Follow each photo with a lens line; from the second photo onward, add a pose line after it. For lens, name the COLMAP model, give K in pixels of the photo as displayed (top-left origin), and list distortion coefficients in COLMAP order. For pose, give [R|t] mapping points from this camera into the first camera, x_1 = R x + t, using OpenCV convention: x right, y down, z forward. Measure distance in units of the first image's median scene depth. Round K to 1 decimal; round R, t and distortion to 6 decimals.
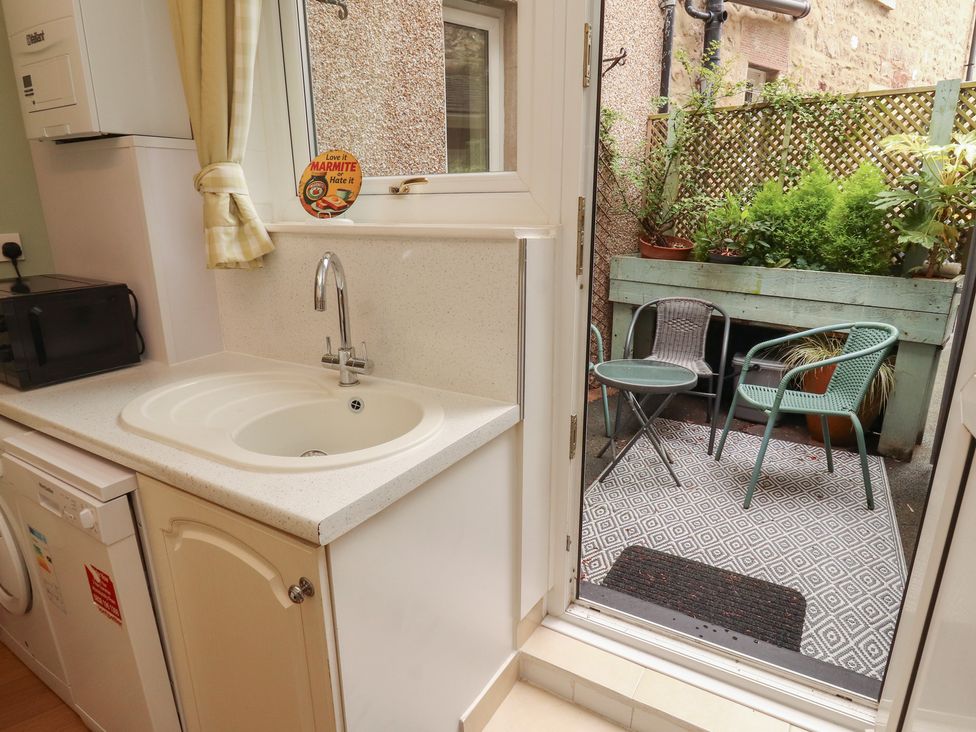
lens RADIAL K [[565.6, 0, 488.3], [0, 565.6, 370.1], [0, 0, 1]] dist [0.005420, -0.012790]
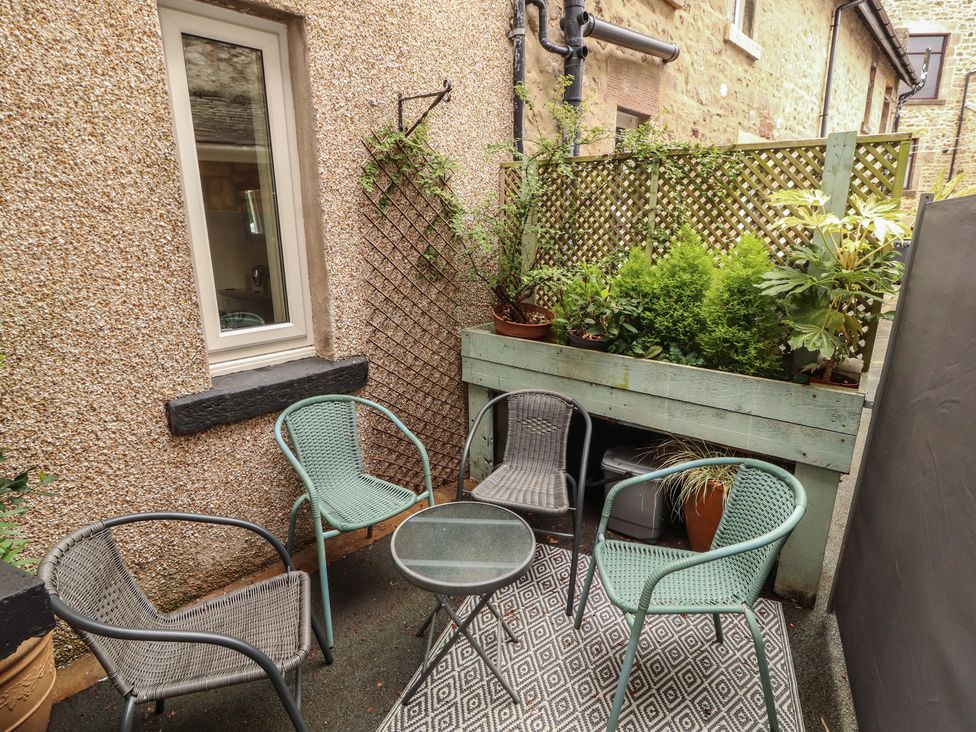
lens RADIAL K [[510.2, 0, 482.6], [0, 510.2, 363.1], [0, 0, 1]] dist [-0.002176, -0.008685]
pose [[0.992520, -0.025938, 0.119295, 0.184635], [0.028910, 0.999312, -0.023246, -0.156631], [-0.118610, 0.026521, 0.992587, 0.297458]]
